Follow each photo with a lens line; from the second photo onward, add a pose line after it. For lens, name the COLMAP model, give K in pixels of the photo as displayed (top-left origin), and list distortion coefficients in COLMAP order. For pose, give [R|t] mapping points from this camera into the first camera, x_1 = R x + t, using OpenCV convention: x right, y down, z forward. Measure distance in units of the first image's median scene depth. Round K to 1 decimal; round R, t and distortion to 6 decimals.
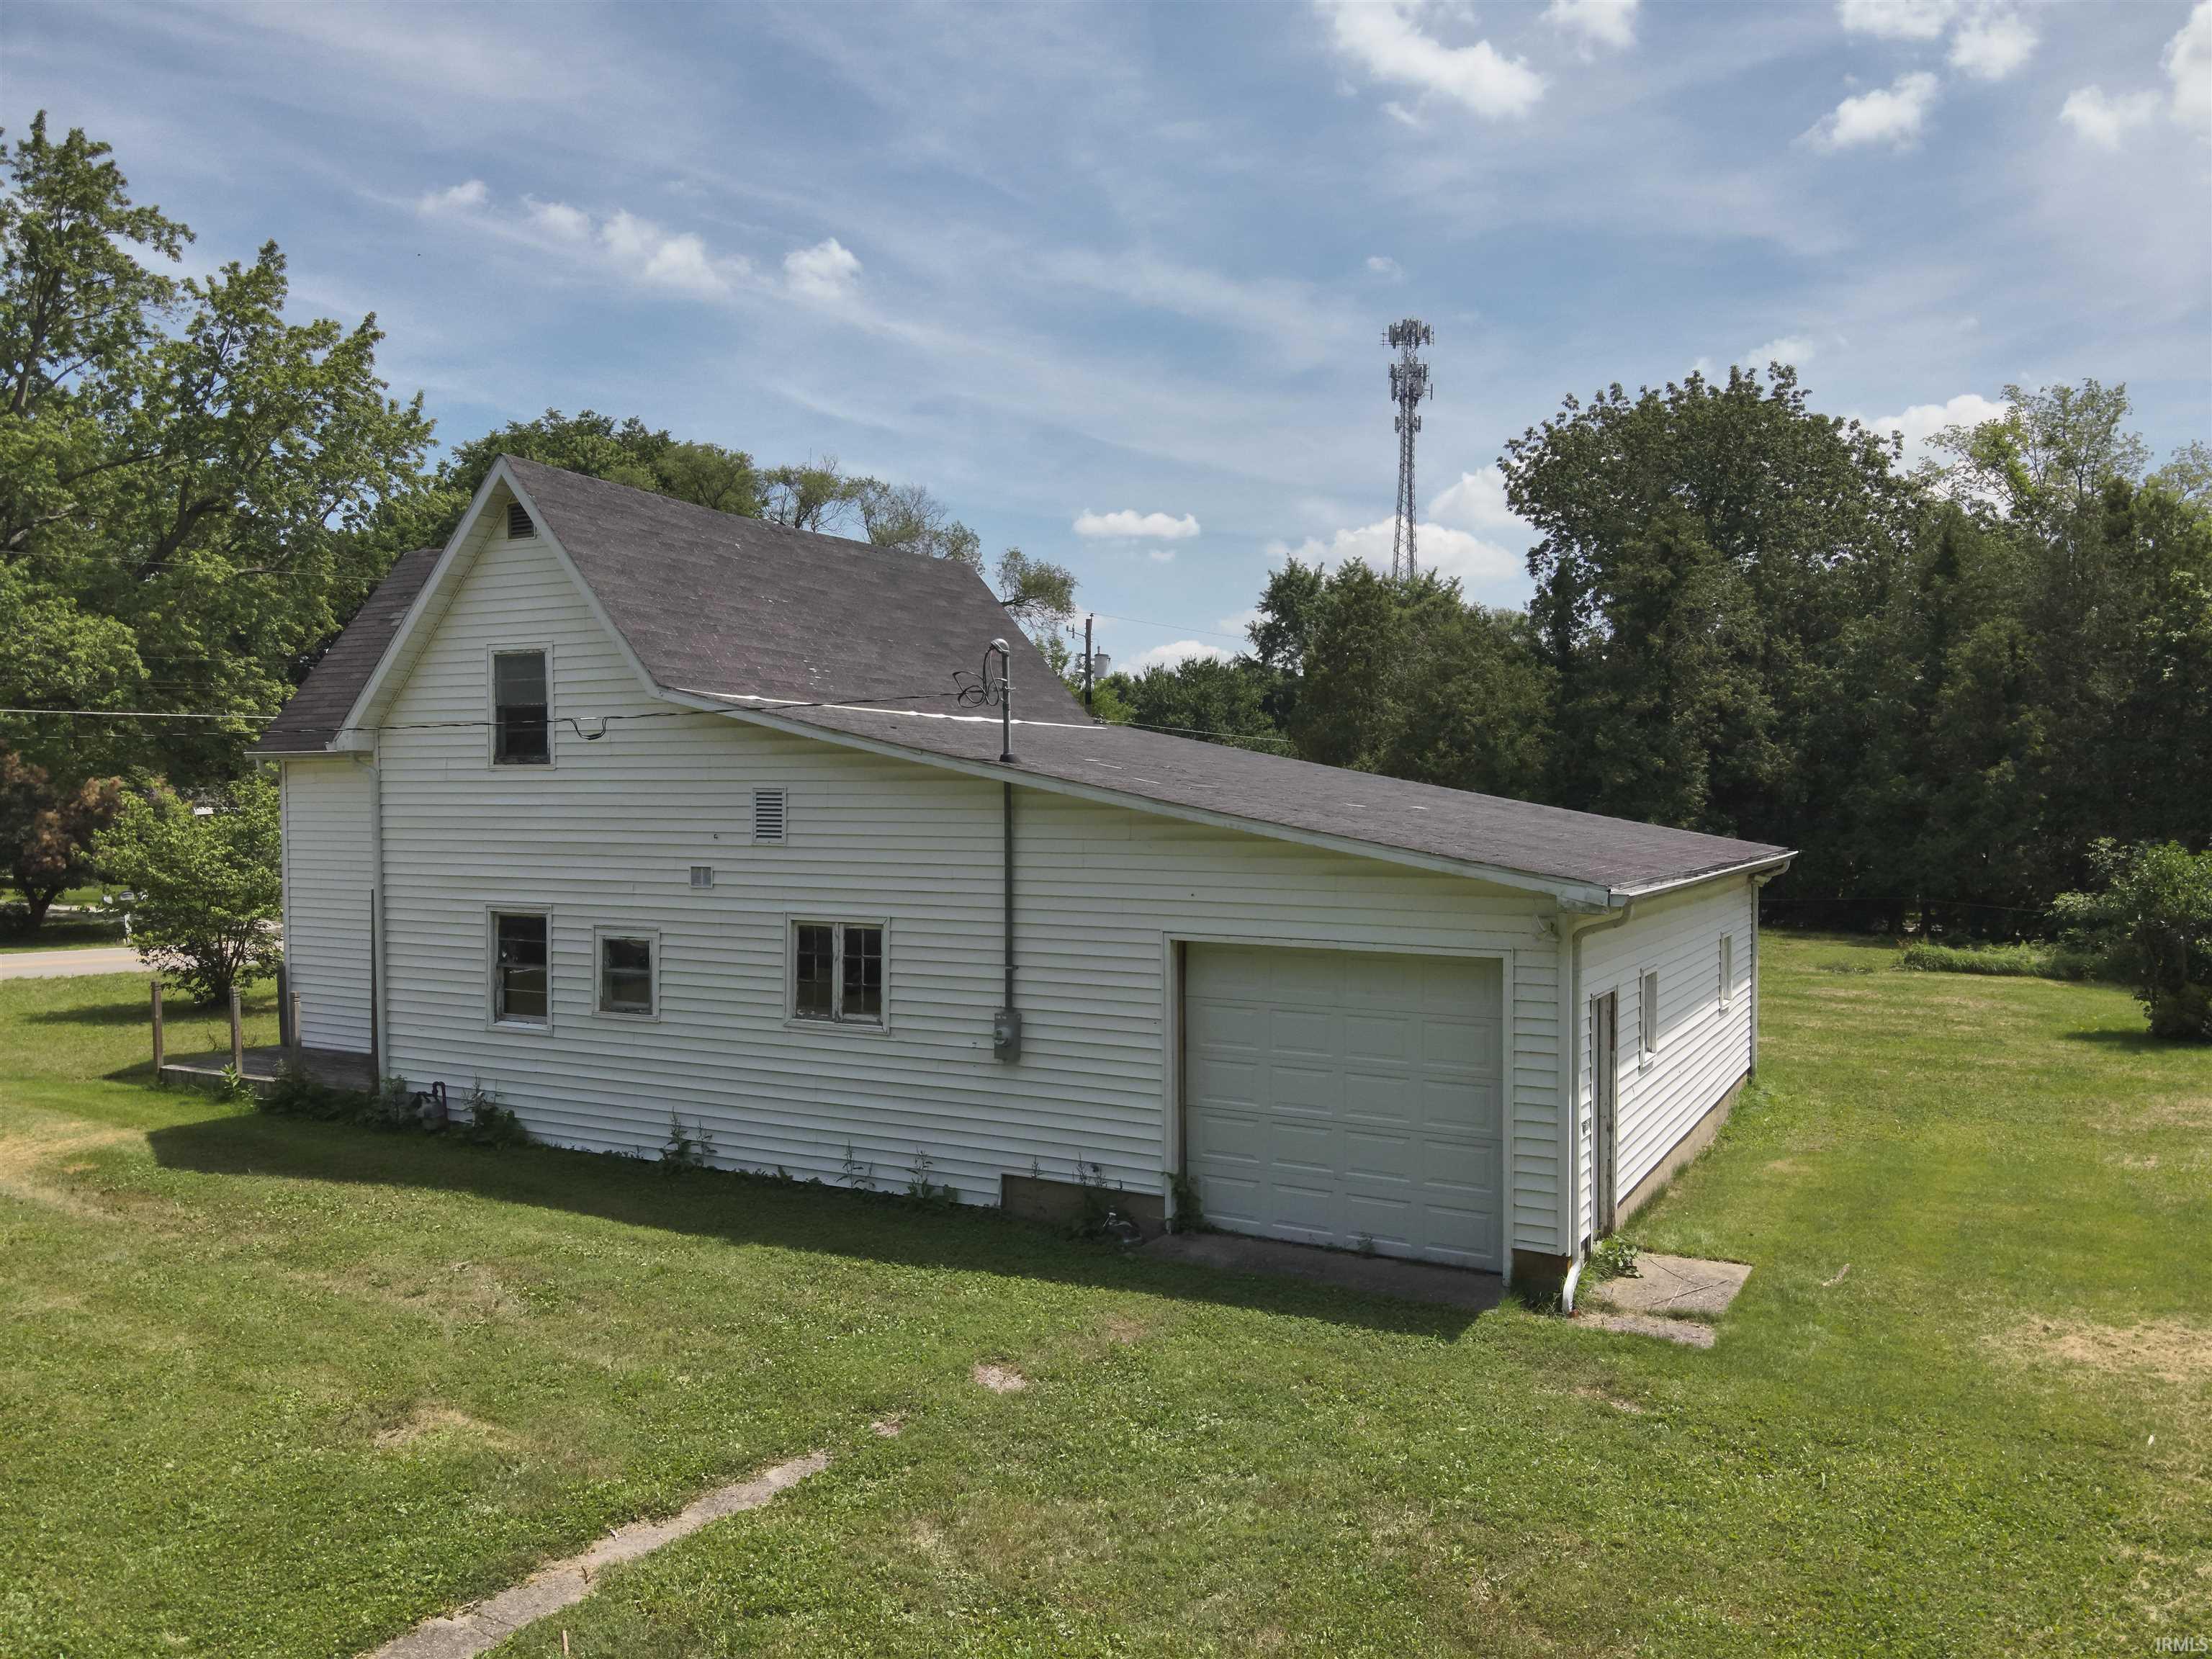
lens RADIAL K [[1696.1, 0, 1107.8], [0, 1696.1, 838.2], [0, 0, 1]] dist [-0.018180, -0.086082]
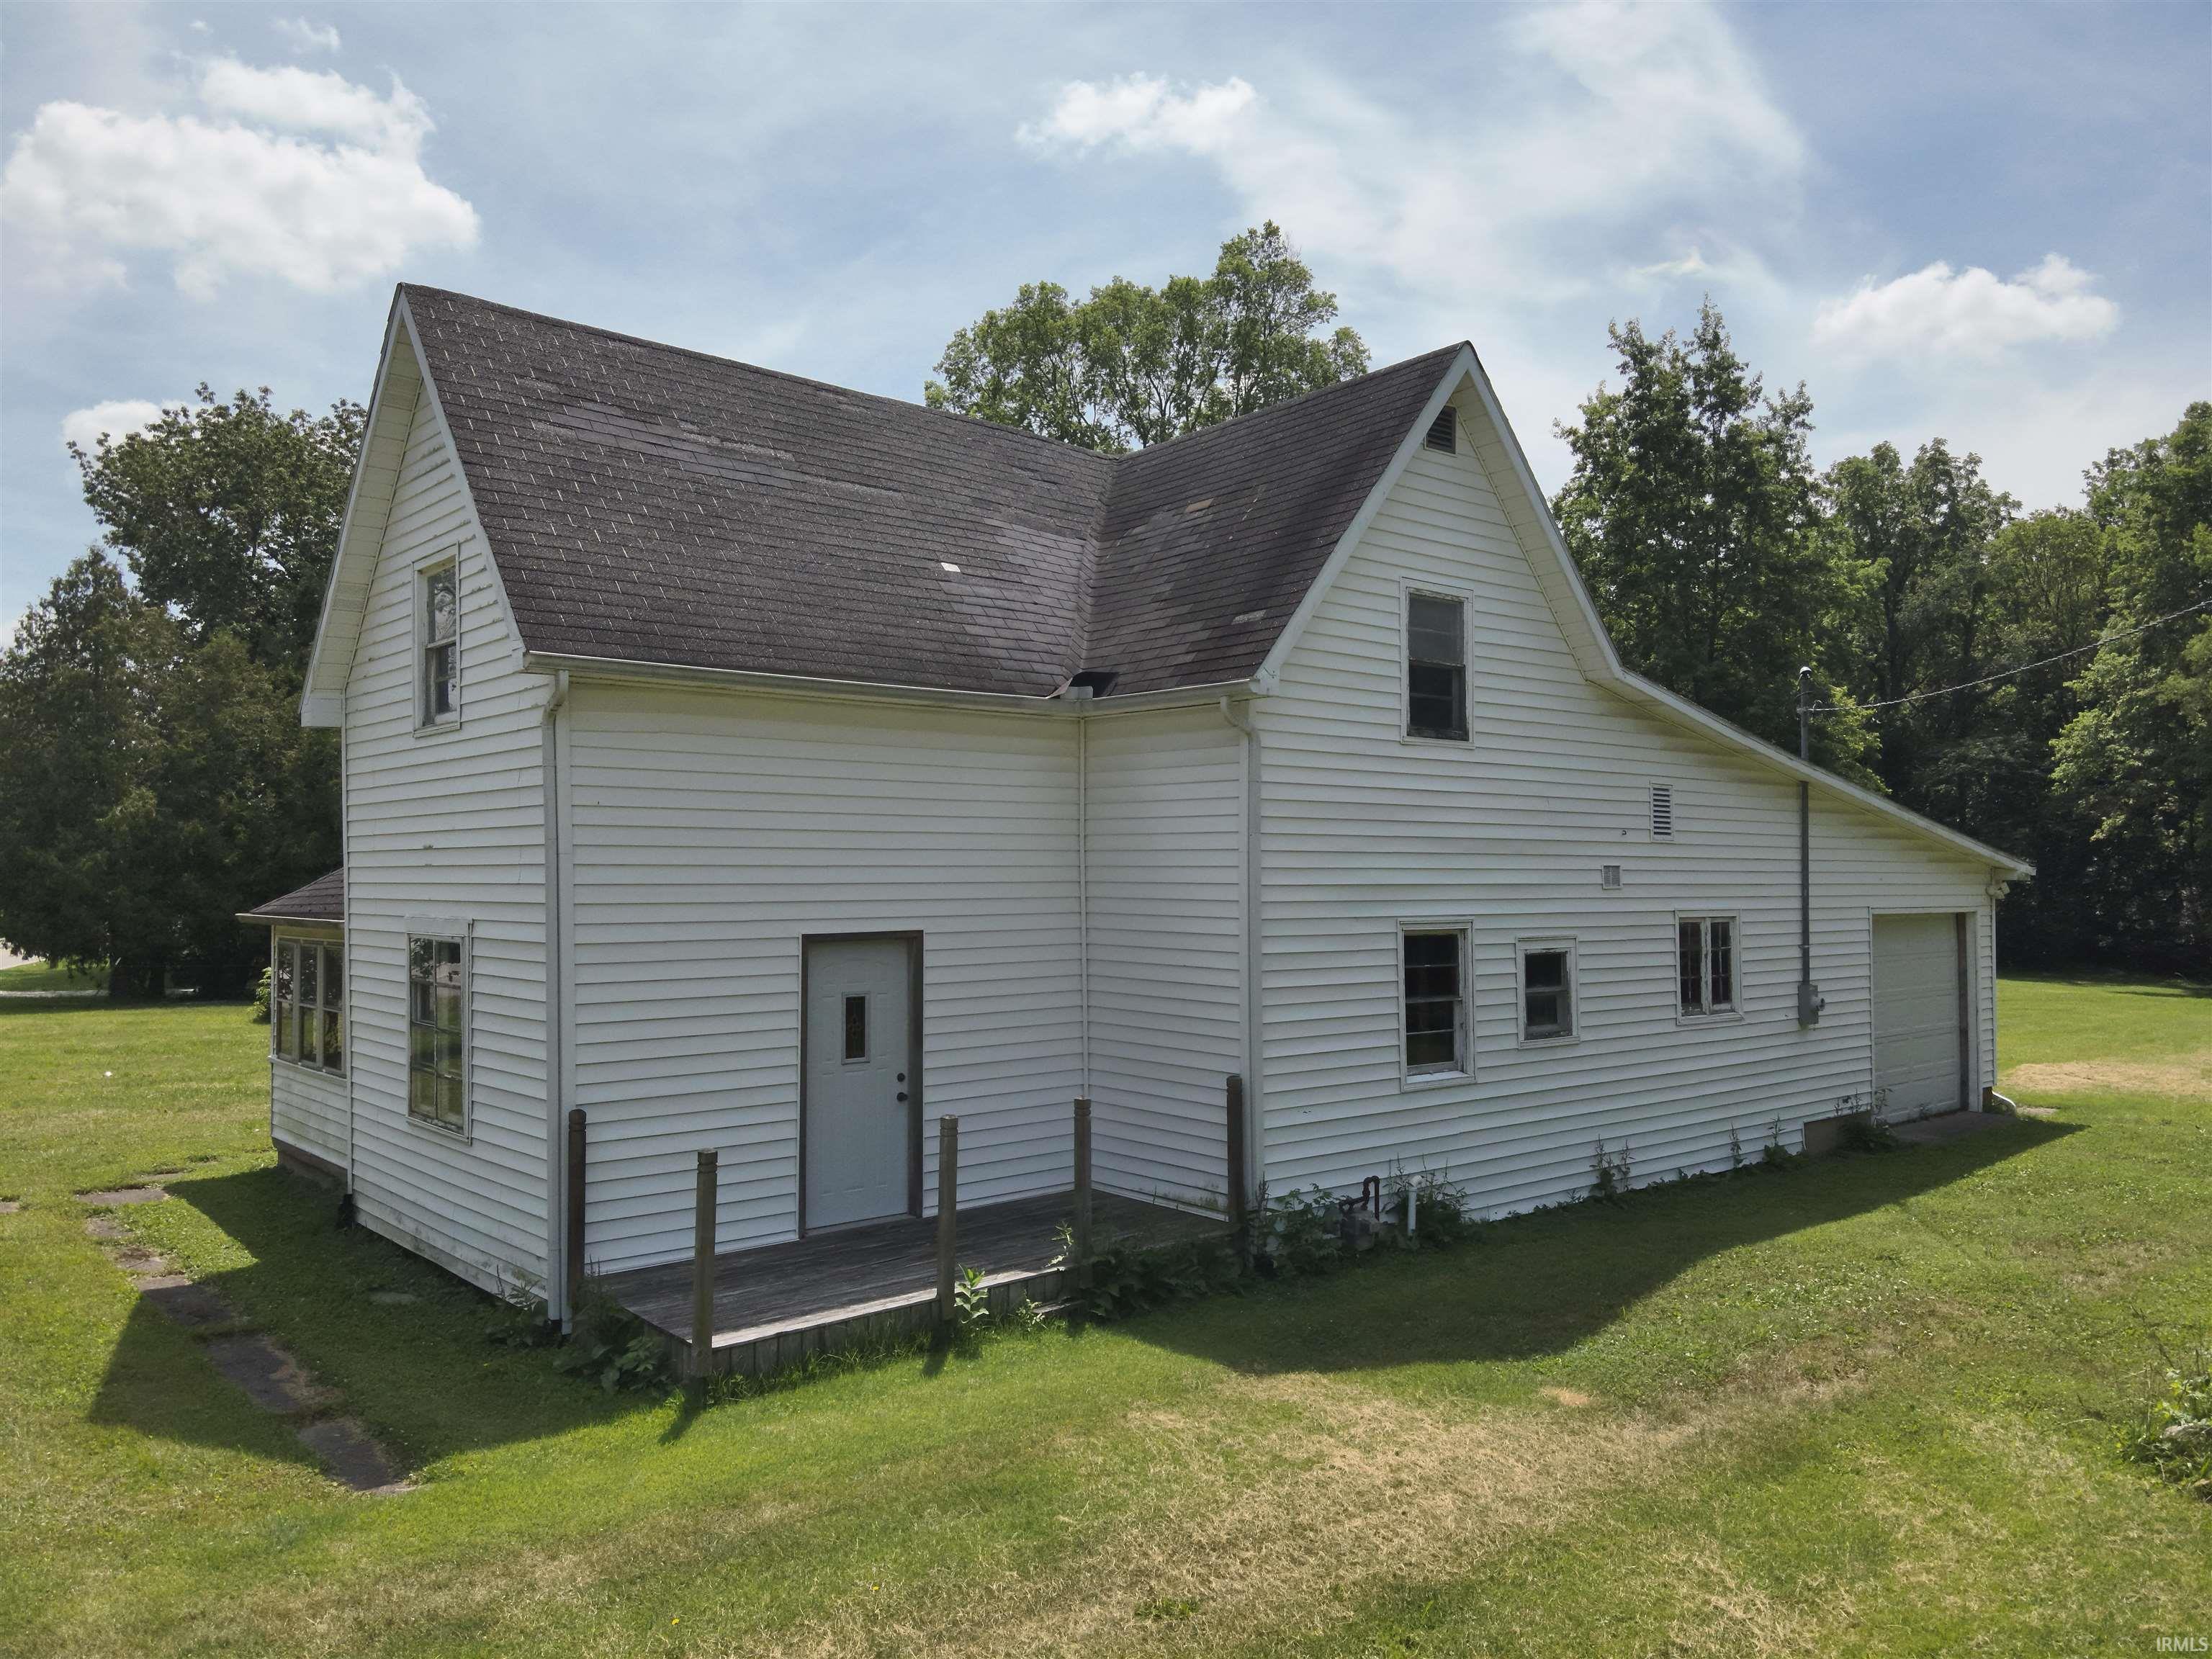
lens RADIAL K [[1696.1, 0, 1105.9], [0, 1696.1, 819.5], [0, 0, 1]] dist [-0.018180, -0.086082]
pose [[0.373803, 0.032405, 0.926942, -1.172161], [0.022848, 0.998765, -0.044129, 0.025400], [-0.927227, 0.037674, 0.372601, 0.887622]]
